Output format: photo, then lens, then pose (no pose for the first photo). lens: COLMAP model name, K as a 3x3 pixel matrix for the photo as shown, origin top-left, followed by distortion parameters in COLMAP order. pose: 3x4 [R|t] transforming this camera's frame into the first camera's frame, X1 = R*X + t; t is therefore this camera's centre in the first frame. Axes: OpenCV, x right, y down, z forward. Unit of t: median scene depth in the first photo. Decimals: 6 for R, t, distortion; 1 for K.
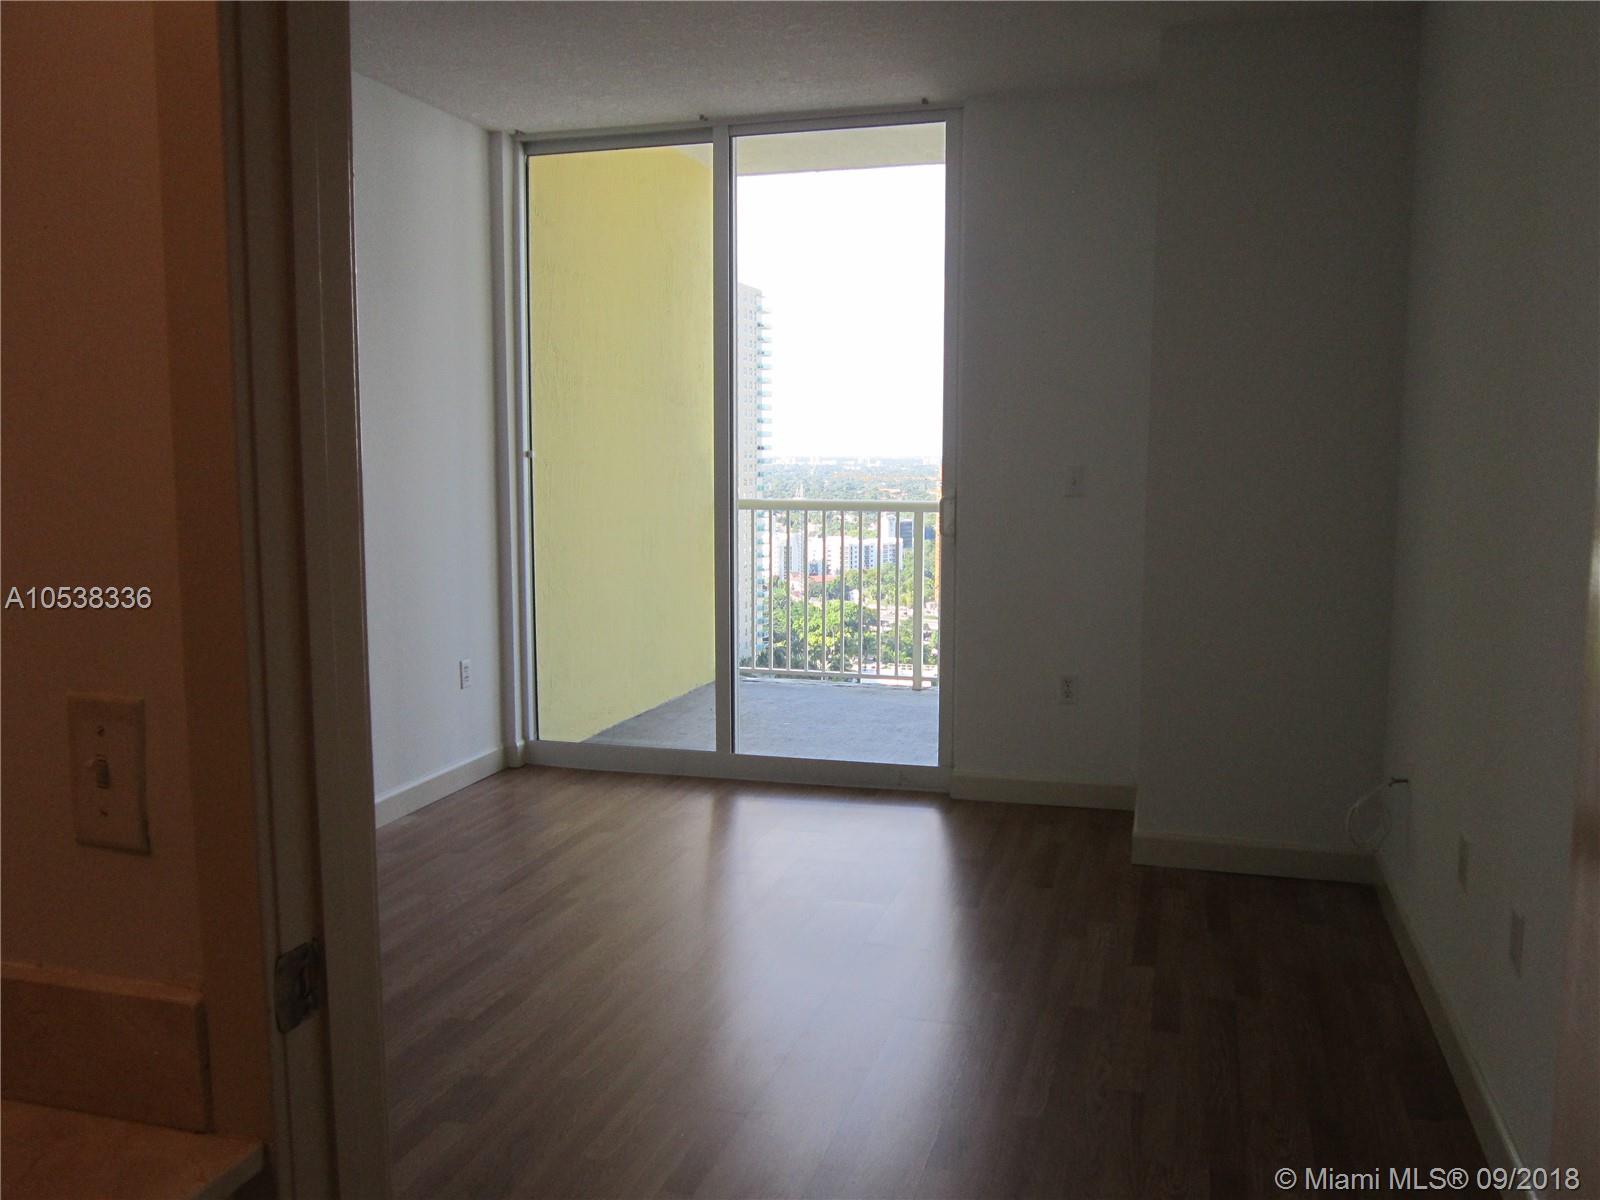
lens RADIAL K [[1322.7, 0, 794.1], [0, 1322.7, 612.5], [0, 0, 1]] dist [-0.049471, 0.027983]
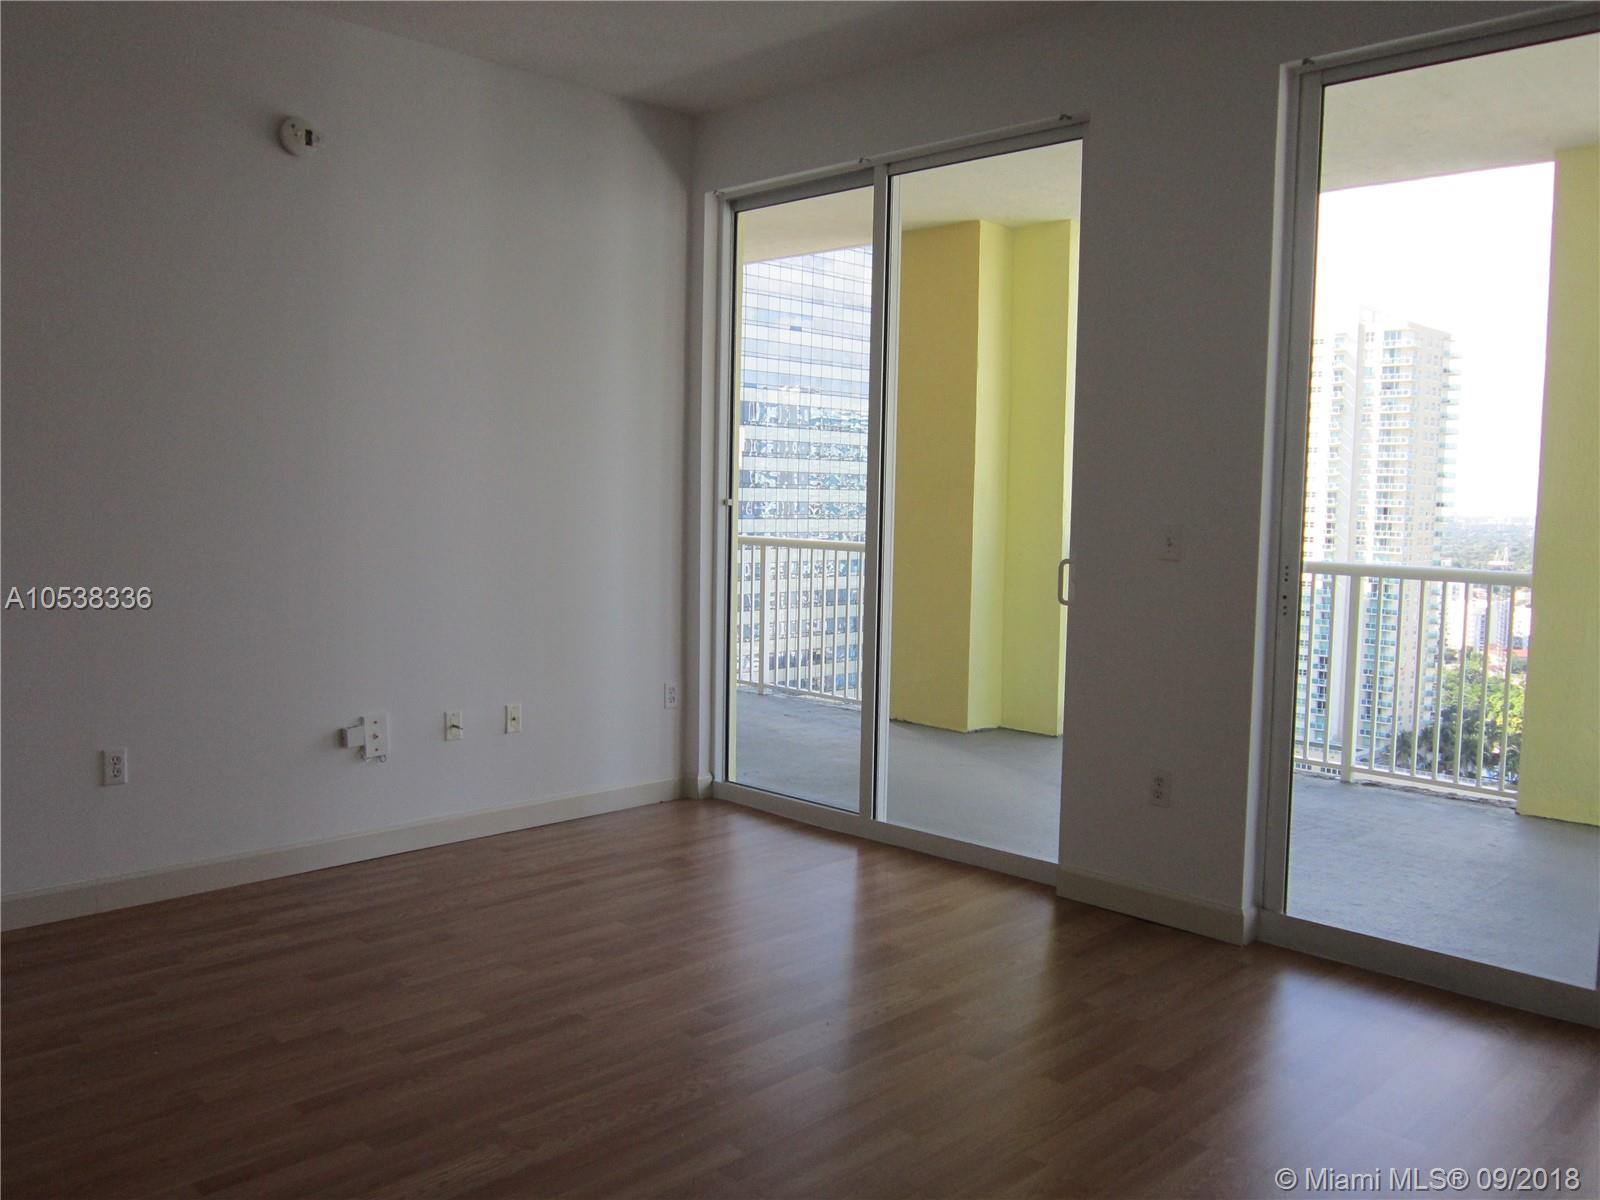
lens RADIAL K [[1322.7, 0, 809.0], [0, 1322.7, 598.4], [0, 0, 1]] dist [-0.049471, 0.027983]
pose [[0.883232, 0.054376, -0.465774, 0.548118], [-0.076705, 0.996629, -0.029103, -0.032608], [0.462621, 0.061432, 0.884425, 0.206181]]
